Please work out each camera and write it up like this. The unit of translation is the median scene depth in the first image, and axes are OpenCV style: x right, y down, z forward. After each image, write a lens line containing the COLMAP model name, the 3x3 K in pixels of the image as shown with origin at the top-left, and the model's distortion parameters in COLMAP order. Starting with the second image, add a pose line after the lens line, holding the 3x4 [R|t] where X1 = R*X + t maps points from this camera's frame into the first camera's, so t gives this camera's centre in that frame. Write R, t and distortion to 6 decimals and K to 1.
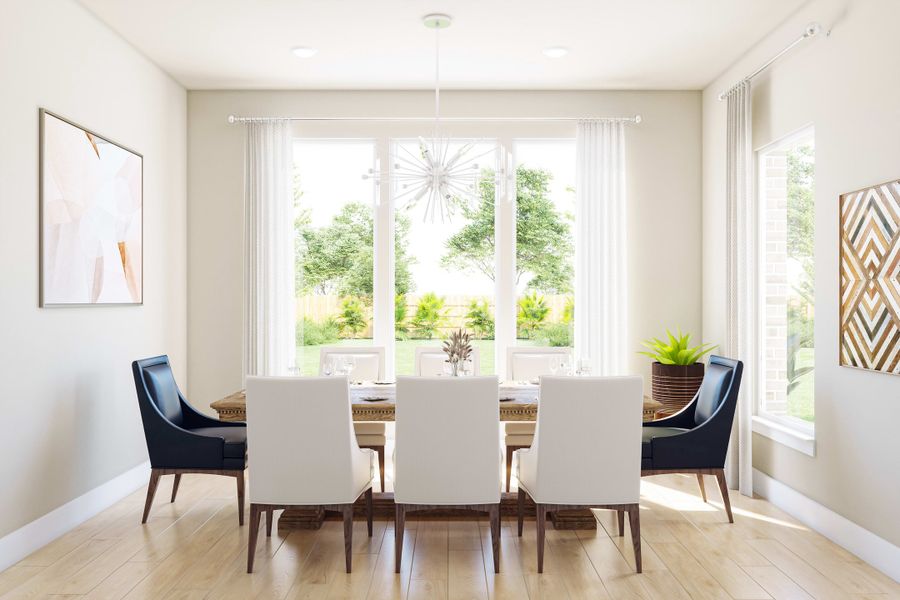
lens RADIAL K [[776.0, 0, 449.6], [0, 776.0, 300.0], [0, 0, 1]] dist [0.006571, 0.002078]
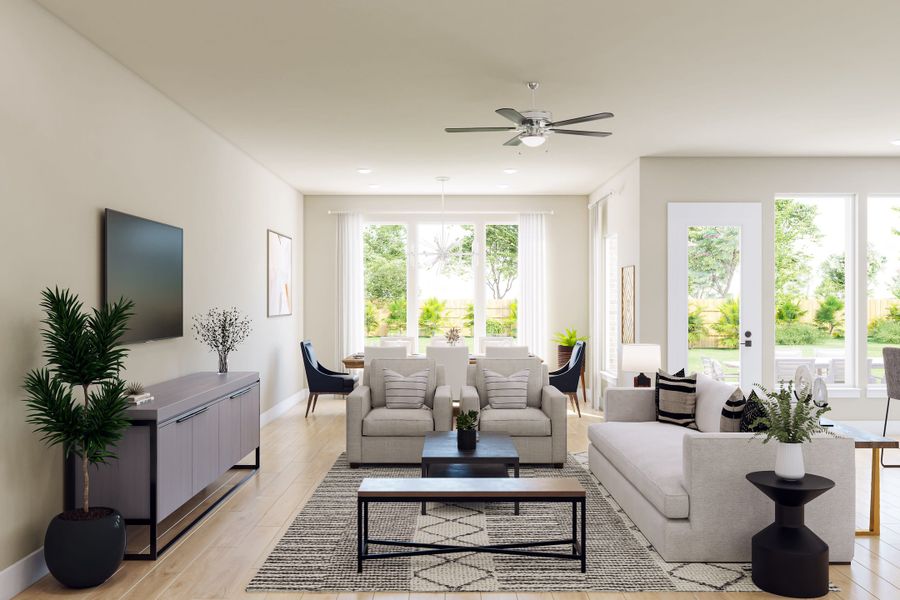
lens RADIAL K [[776.0, 0, 450.3], [0, 776.0, 302.1], [0, 0, 1]] dist [0.006571, 0.002078]
pose [[1.000000, 0.000017, 0.000118, 0.003208], [-0.000017, 0.999997, 0.002608, -0.031464], [-0.000118, -0.002608, 0.999997, -0.969313]]
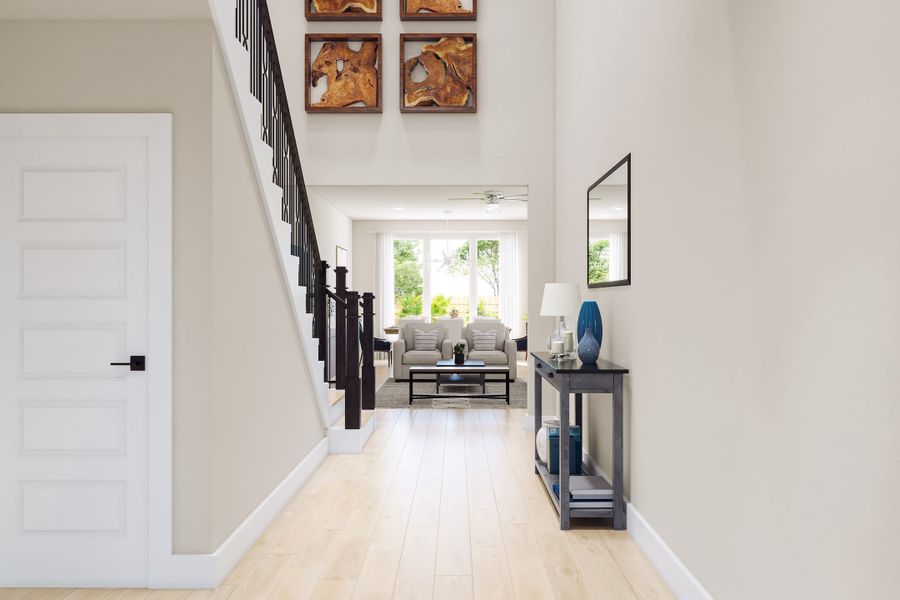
lens RADIAL K [[776.0, 0, 449.9], [0, 776.0, 299.4], [0, 0, 1]] dist [0.006571, 0.002078]
pose [[0.999966, -0.000015, -0.008216, 0.017585], [0.000009, 1.000000, -0.000740, 0.001957], [0.008216, 0.000740, 0.999966, -1.967196]]
